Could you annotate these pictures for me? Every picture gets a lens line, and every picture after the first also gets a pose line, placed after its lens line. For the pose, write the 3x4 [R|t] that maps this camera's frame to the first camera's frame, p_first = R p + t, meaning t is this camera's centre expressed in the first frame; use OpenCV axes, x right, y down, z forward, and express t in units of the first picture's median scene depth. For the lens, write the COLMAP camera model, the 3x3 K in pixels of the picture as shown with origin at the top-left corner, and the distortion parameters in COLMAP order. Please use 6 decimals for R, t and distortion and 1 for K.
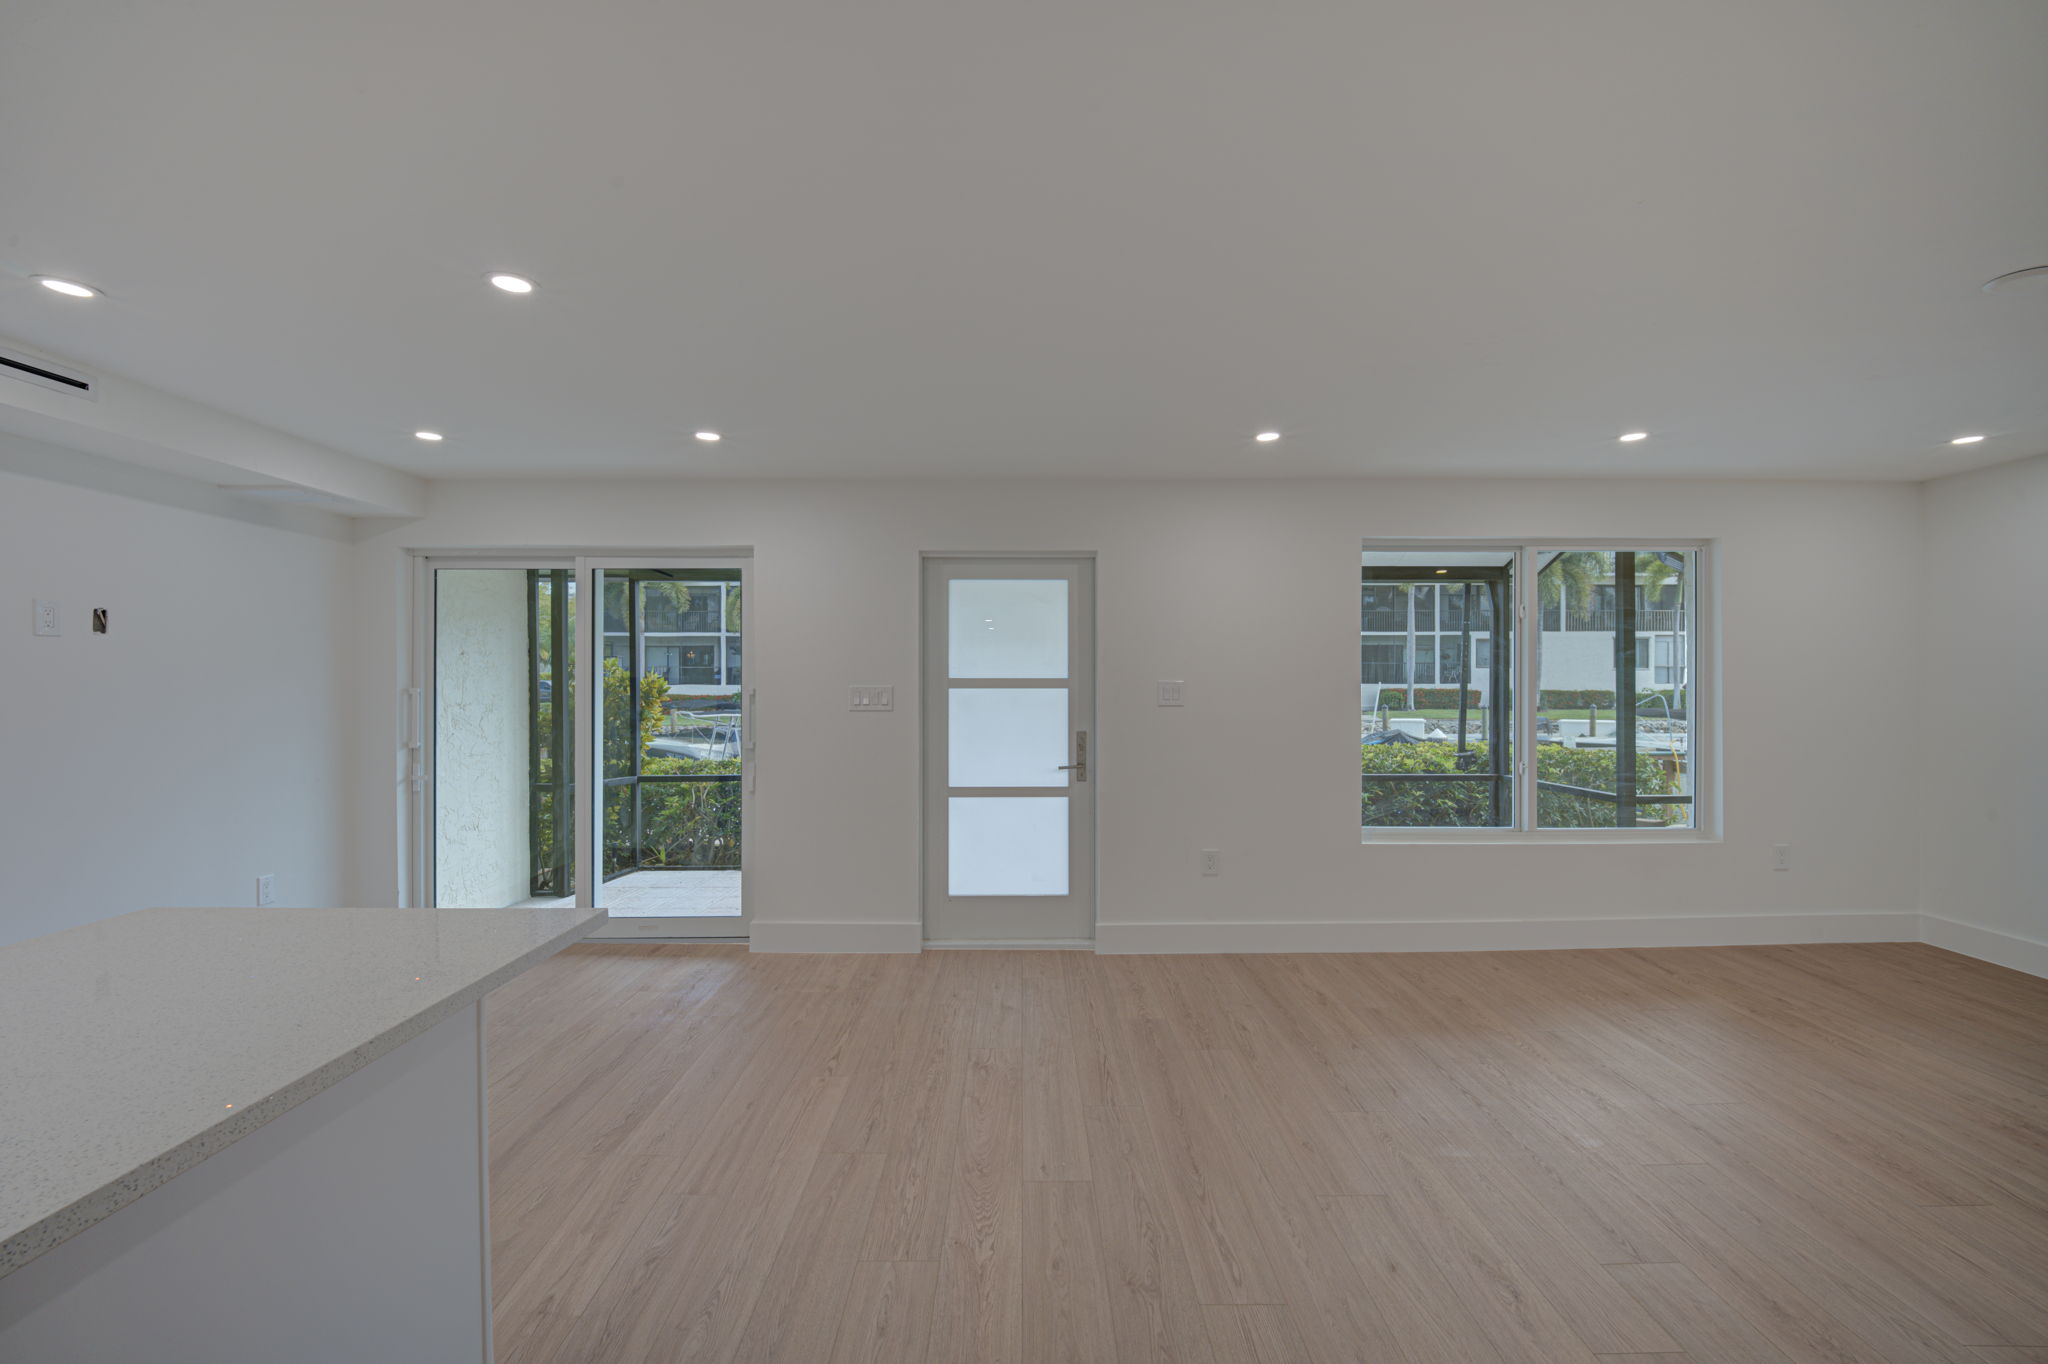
lens RADIAL K [[838.6, 0, 1021.7], [0, 838.6, 679.4], [0, 0, 1]] dist [-0.000949, -0.005918]
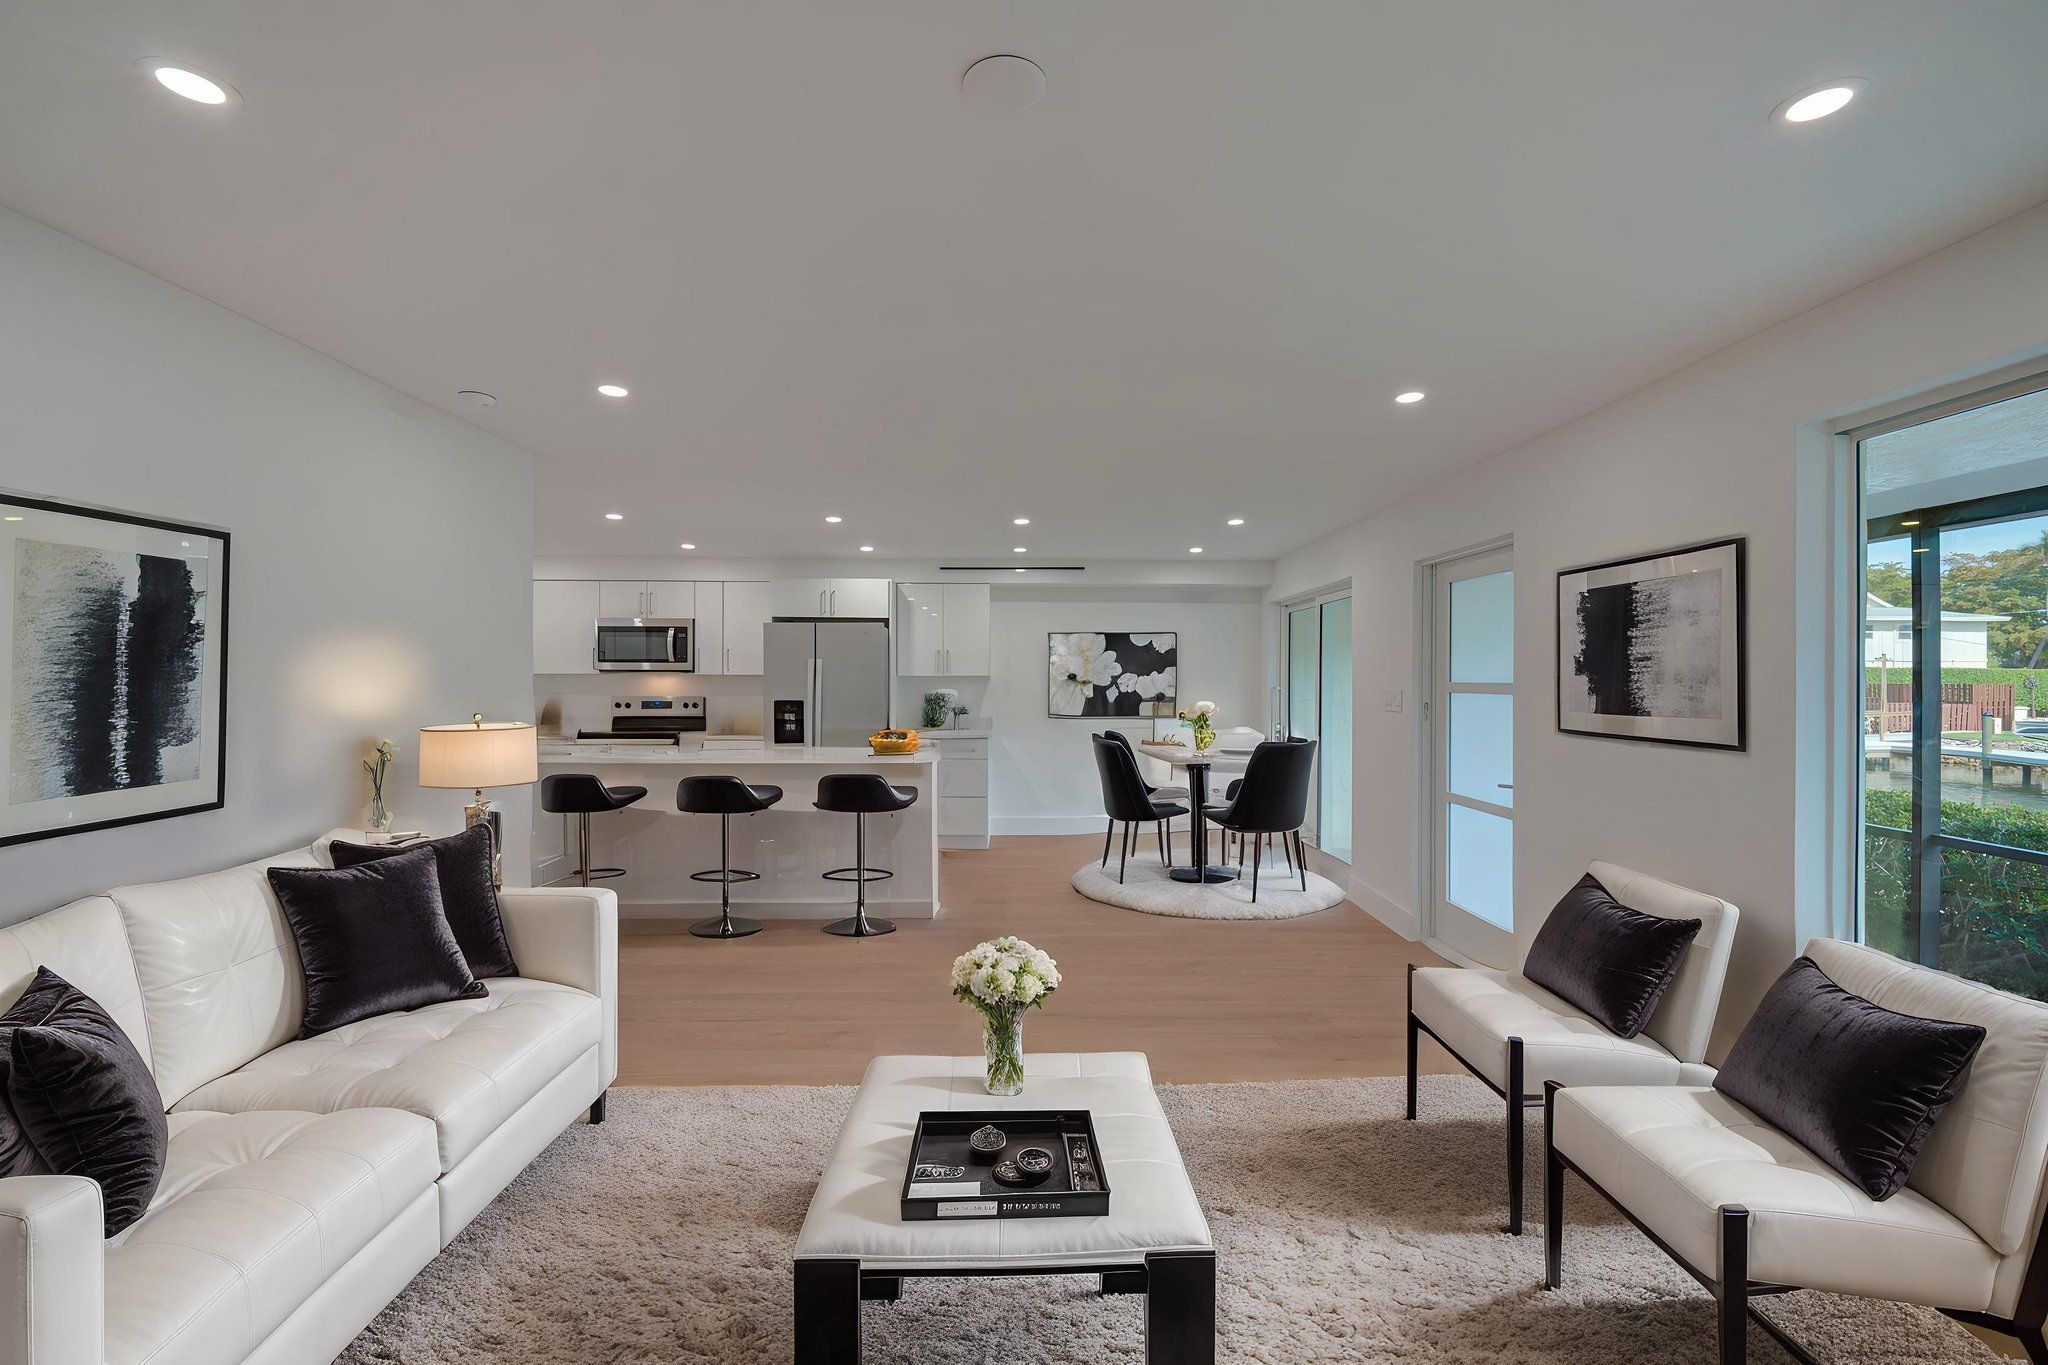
lens RADIAL K [[838.6, 0, 1026.6], [0, 838.6, 673.6], [0, 0, 1]] dist [-0.000949, -0.005918]
pose [[0.010680, -0.004990, -0.999931, 0.925625], [-0.000141, 0.999988, -0.004992, -0.007143], [0.999943, 0.000195, 0.010679, 0.494677]]
